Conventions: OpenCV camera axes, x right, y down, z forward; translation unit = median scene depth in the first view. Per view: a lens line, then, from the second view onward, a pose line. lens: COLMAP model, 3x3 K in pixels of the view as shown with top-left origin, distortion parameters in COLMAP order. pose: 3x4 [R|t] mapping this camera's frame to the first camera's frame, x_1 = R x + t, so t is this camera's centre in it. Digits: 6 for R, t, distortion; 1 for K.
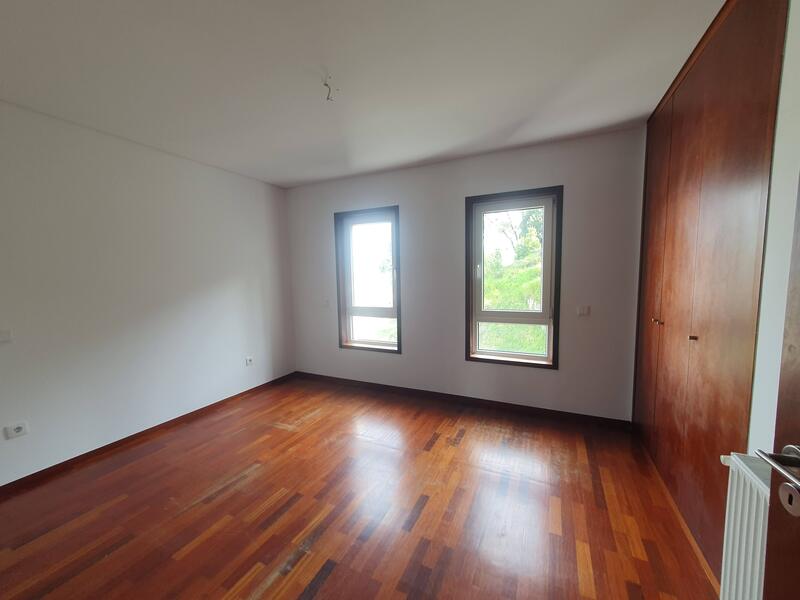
lens RADIAL K [[316.8, 0, 405.1], [0, 316.8, 304.0], [0, 0, 1]] dist [0.001890, 0.000870]
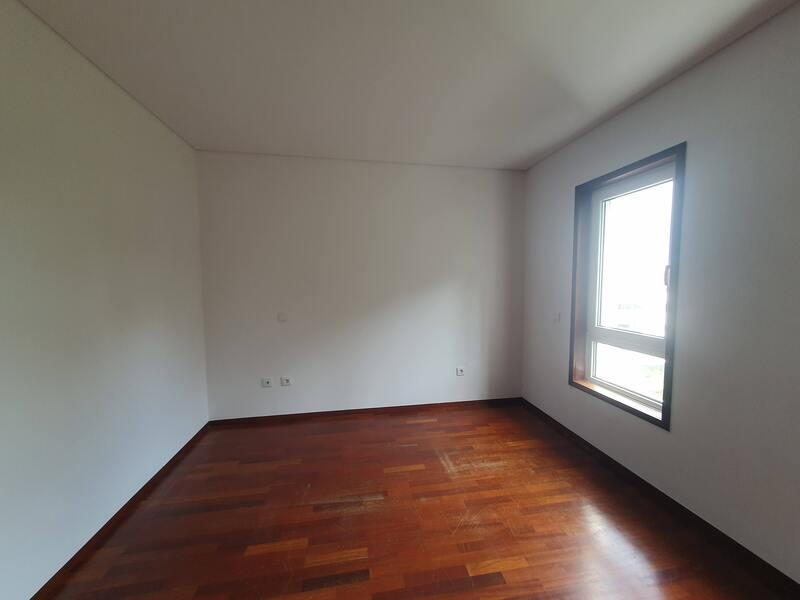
lens RADIAL K [[316.8, 0, 405.1], [0, 316.8, 304.0], [0, 0, 1]] dist [0.001890, 0.000870]
pose [[0.569223, 0.079818, -0.818300, 0.182349], [-0.081999, 0.995826, 0.040095, -0.044238], [0.818084, 0.044277, 0.573392, 0.411208]]
